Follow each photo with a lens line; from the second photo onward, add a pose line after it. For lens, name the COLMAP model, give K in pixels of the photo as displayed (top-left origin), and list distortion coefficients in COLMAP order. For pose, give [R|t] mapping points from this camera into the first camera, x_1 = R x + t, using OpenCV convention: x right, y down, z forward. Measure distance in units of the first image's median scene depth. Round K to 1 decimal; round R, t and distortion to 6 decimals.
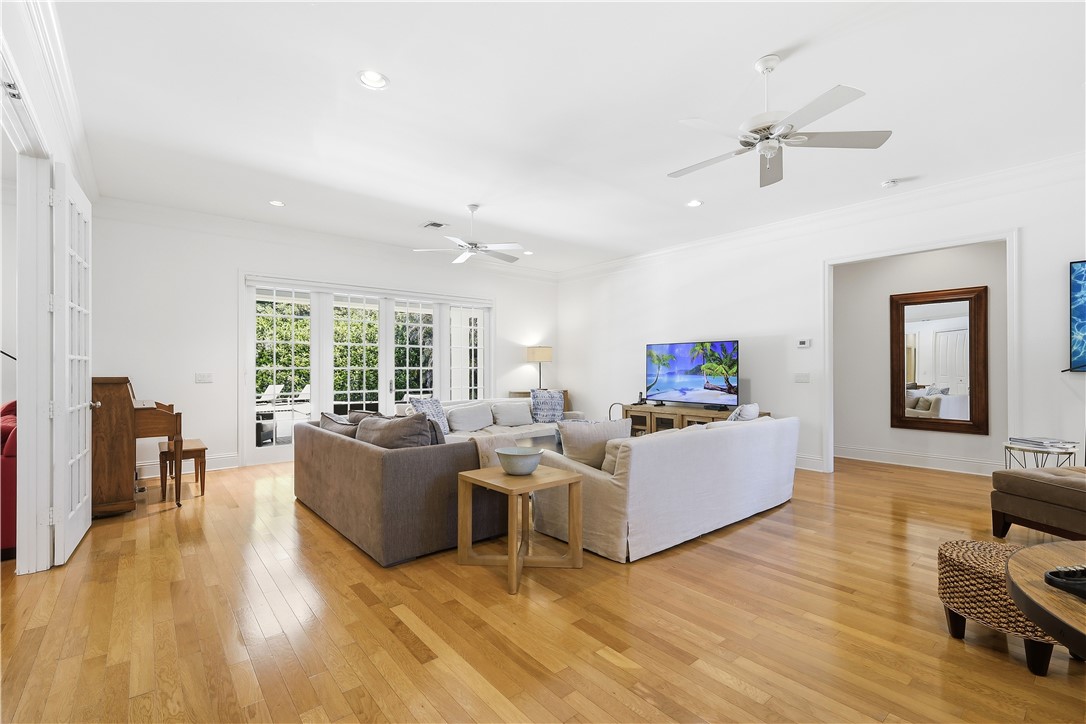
lens RADIAL K [[488.3, 0, 552.0], [0, 488.3, 364.7], [0, 0, 1]] dist [0.003480, -0.000767]
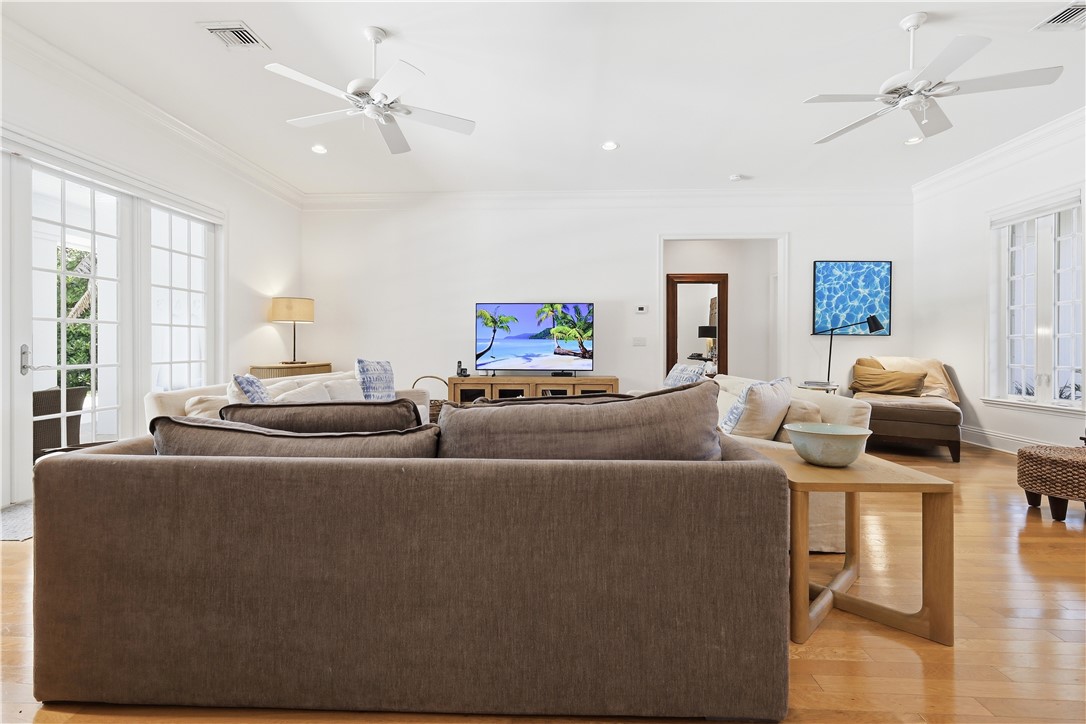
lens RADIAL K [[488.3, 0, 540.7], [0, 488.3, 350.3], [0, 0, 1]] dist [0.003480, -0.000767]
pose [[0.670790, -0.006570, 0.741618, -0.399253], [-0.006383, 0.999873, 0.014631, 0.029618], [-0.741620, -0.014548, 0.670662, 0.416625]]
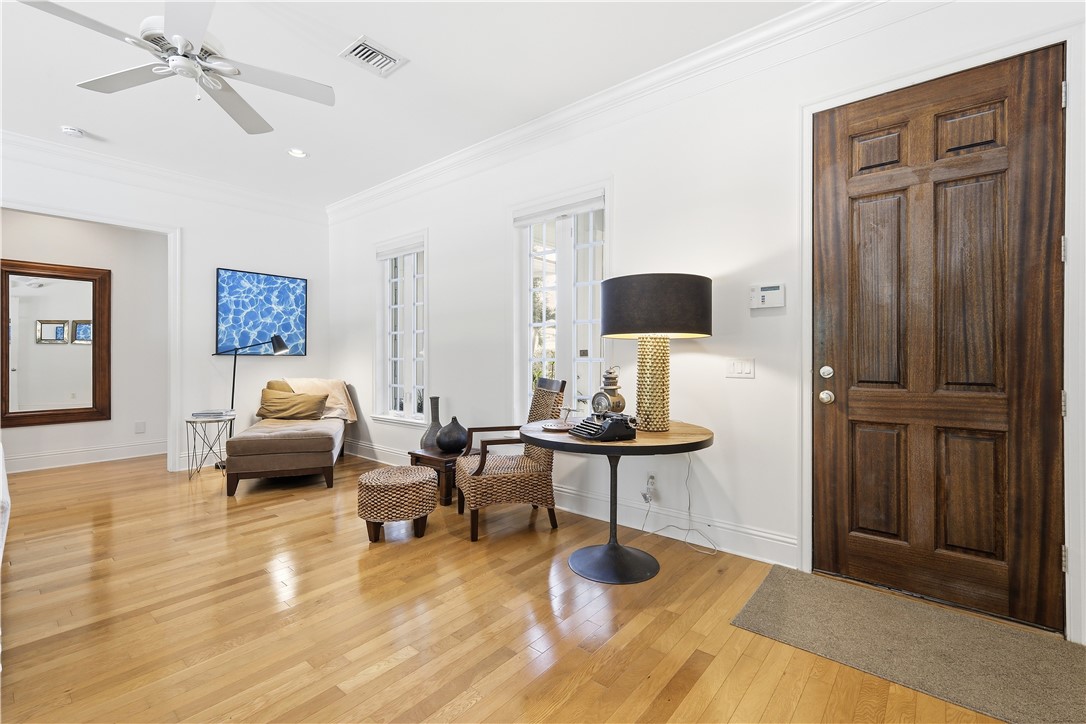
lens RADIAL K [[488.3, 0, 532.9], [0, 488.3, 354.2], [0, 0, 1]] dist [0.003480, -0.000767]
pose [[-0.178597, 0.001056, 0.983922, -0.214225], [-0.007311, 0.999970, -0.002400, 0.005871], [-0.983895, -0.007622, -0.178584, 0.287038]]
